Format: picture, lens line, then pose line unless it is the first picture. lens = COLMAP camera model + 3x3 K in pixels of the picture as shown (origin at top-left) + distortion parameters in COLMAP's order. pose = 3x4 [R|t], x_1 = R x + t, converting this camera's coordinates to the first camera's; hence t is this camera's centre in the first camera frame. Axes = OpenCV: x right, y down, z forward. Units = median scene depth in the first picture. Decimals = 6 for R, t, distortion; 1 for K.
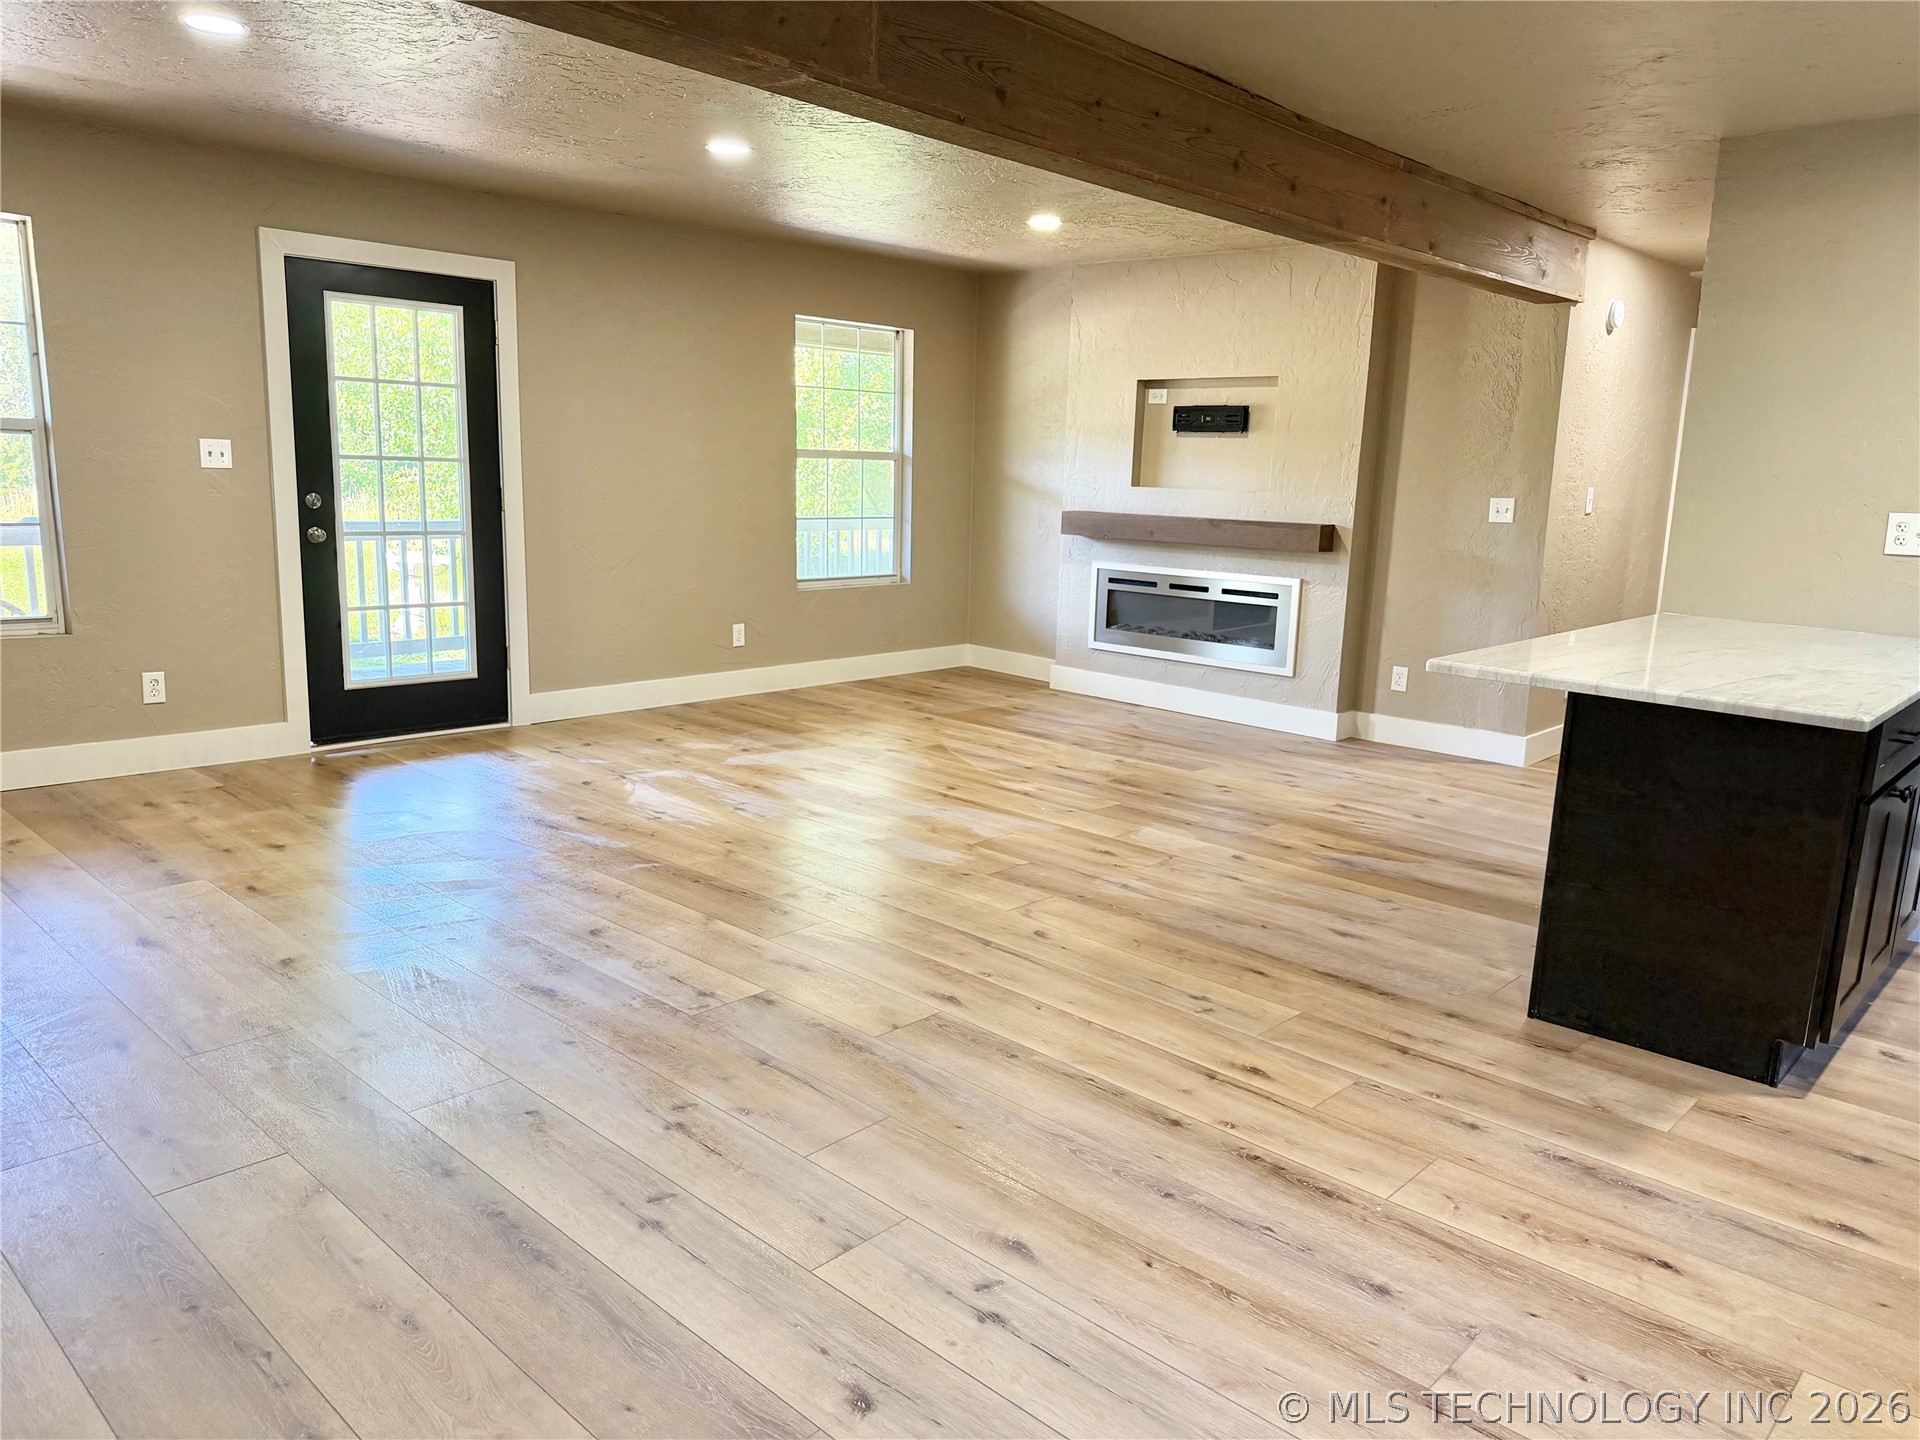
lens RADIAL K [[1340.5, 0, 967.3], [0, 1340.5, 723.4], [0, 0, 1]] dist [0.072098, -0.101123]
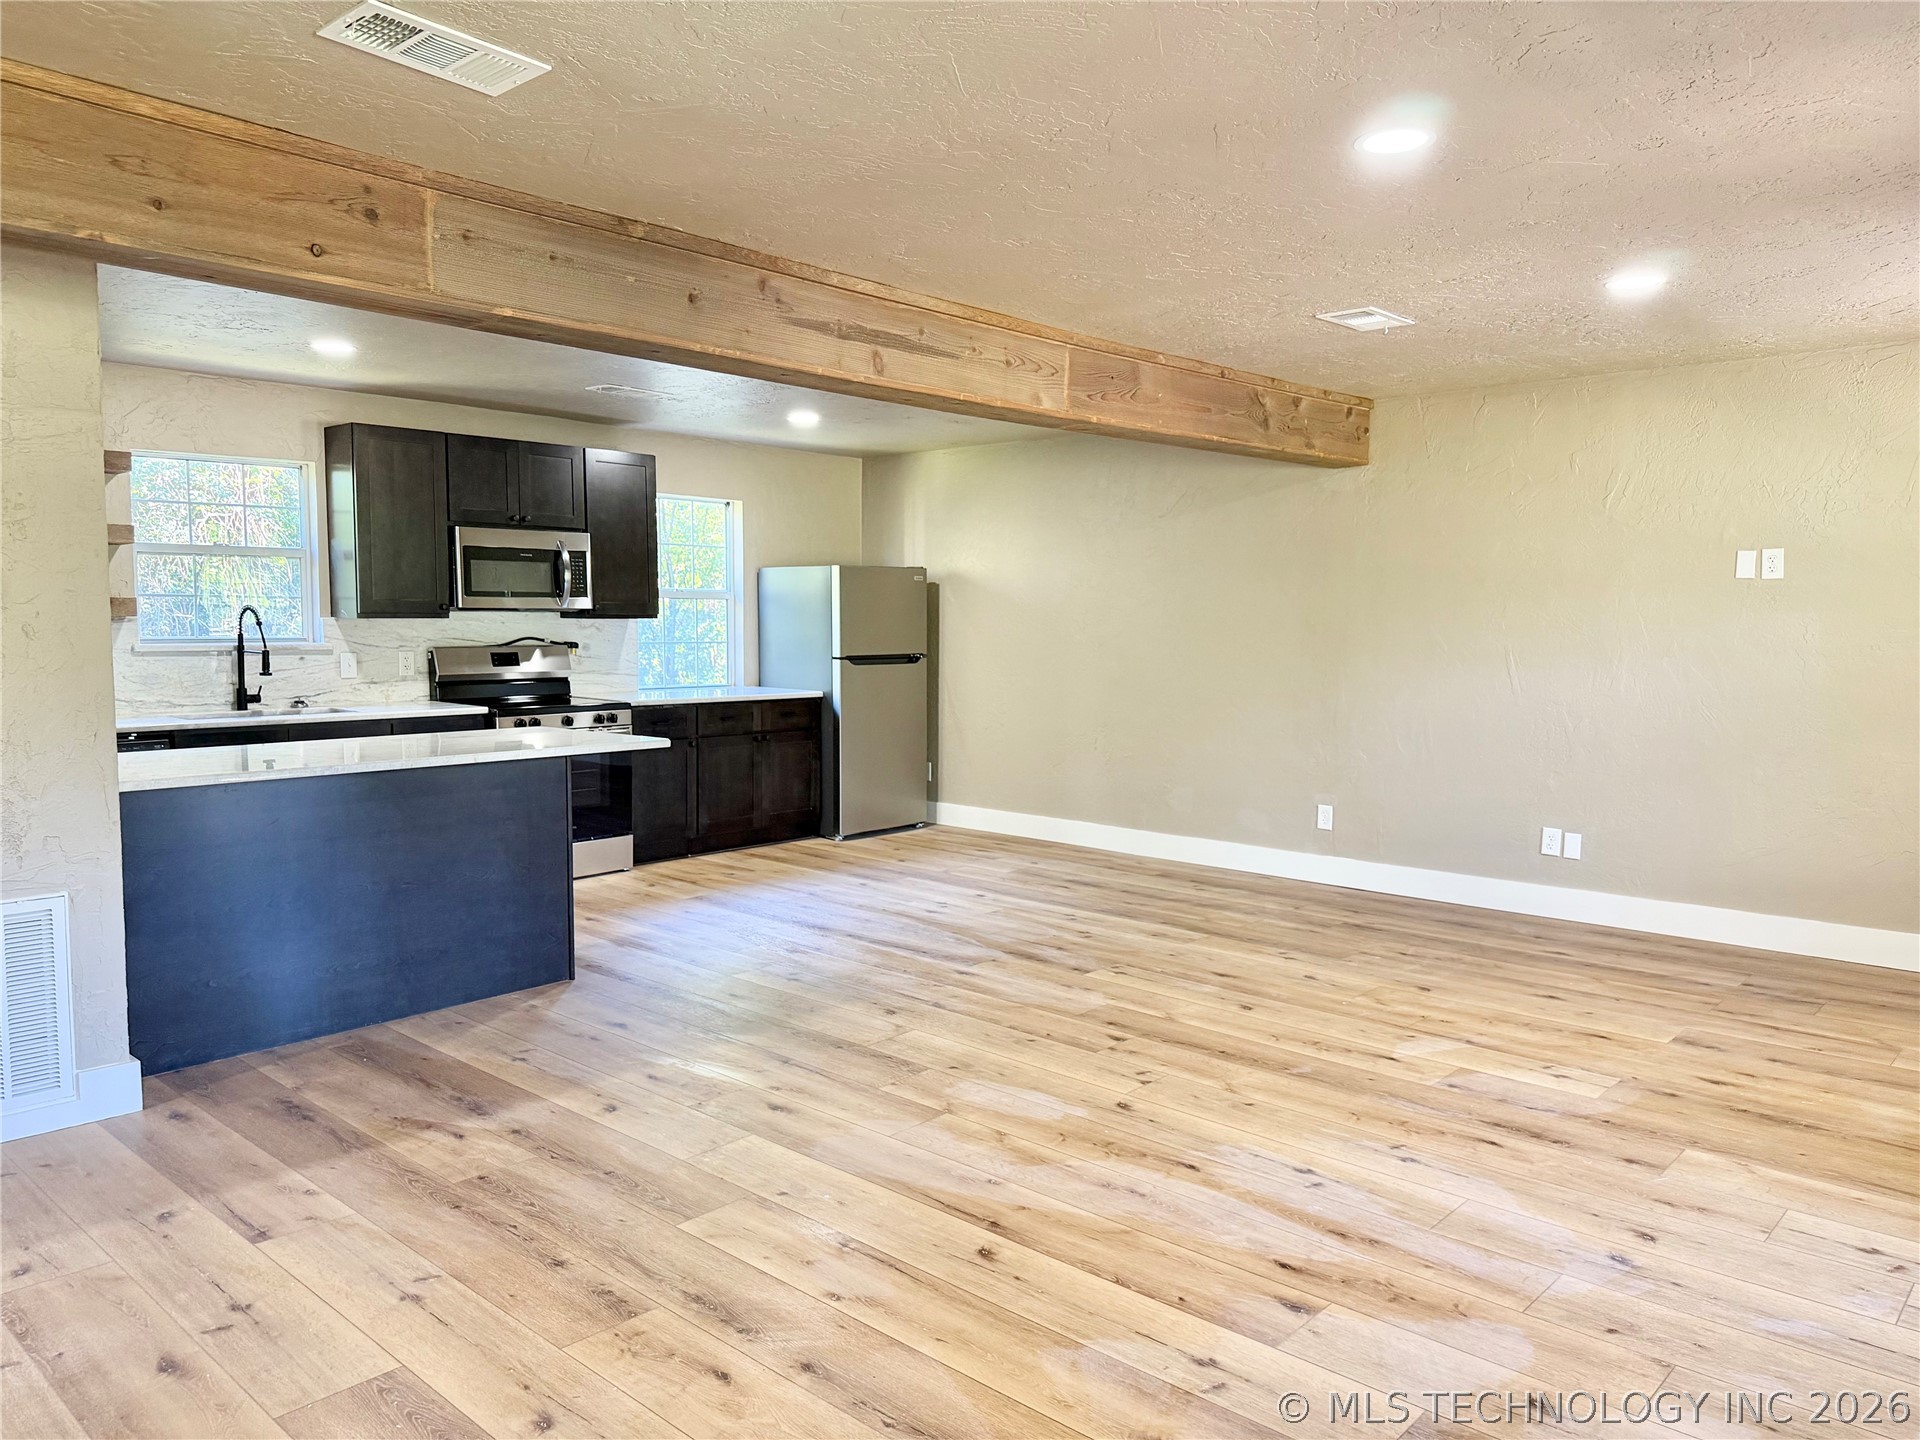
lens RADIAL K [[1340.5, 0, 955.0], [0, 1340.5, 730.8], [0, 0, 1]] dist [0.072098, -0.101123]
pose [[-0.999226, -0.037804, -0.010876, 0.018508], [-0.039338, 0.960540, 0.275345, -0.406054], [0.000037, 0.275559, -0.961284, 2.024095]]
